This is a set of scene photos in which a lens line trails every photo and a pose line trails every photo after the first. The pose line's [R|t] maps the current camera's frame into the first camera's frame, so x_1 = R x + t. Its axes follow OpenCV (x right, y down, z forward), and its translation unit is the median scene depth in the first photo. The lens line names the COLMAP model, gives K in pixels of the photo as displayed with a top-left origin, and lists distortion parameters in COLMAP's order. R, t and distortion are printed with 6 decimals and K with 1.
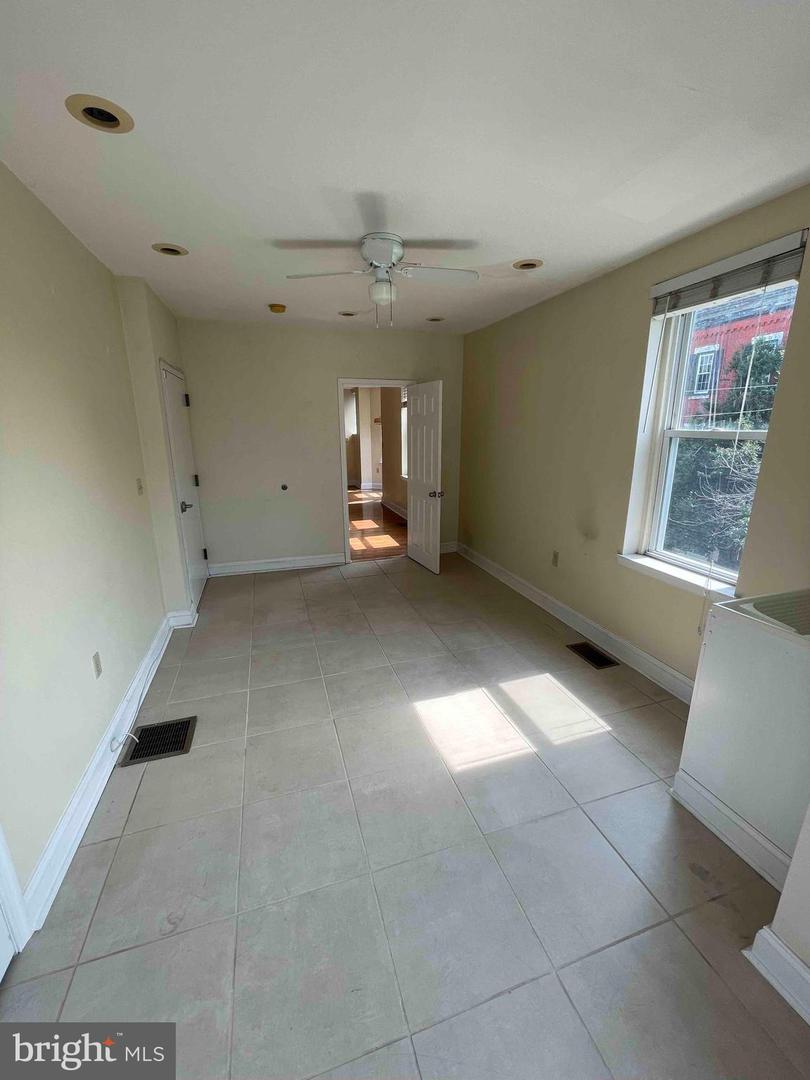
lens RADIAL K [[436.9, 0, 403.0], [0, 436.9, 536.7], [0, 0, 1]] dist [0.000389, 0.000041]
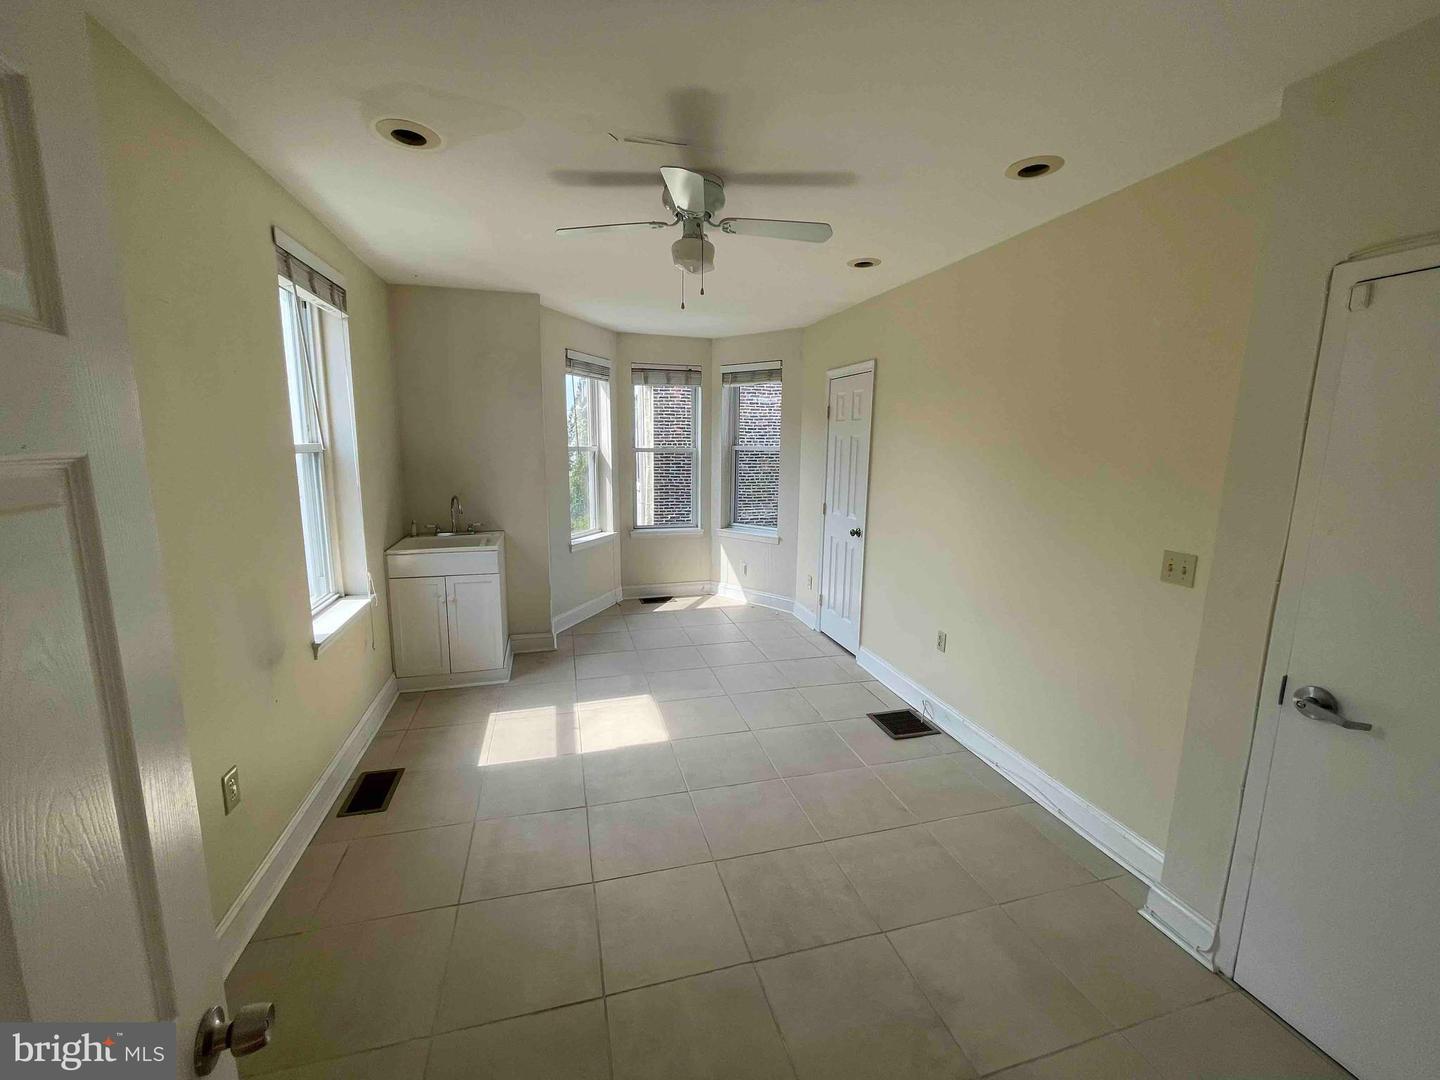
lens RADIAL K [[582.6, 0, 718.2], [0, 582.6, 540.1], [0, 0, 1]] dist [0.000389, 0.000041]
pose [[-0.999556, -0.011190, 0.027607, -0.109272], [0.001354, 0.908739, 0.417362, -0.495278], [-0.029758, 0.417215, -0.908321, 1.896497]]
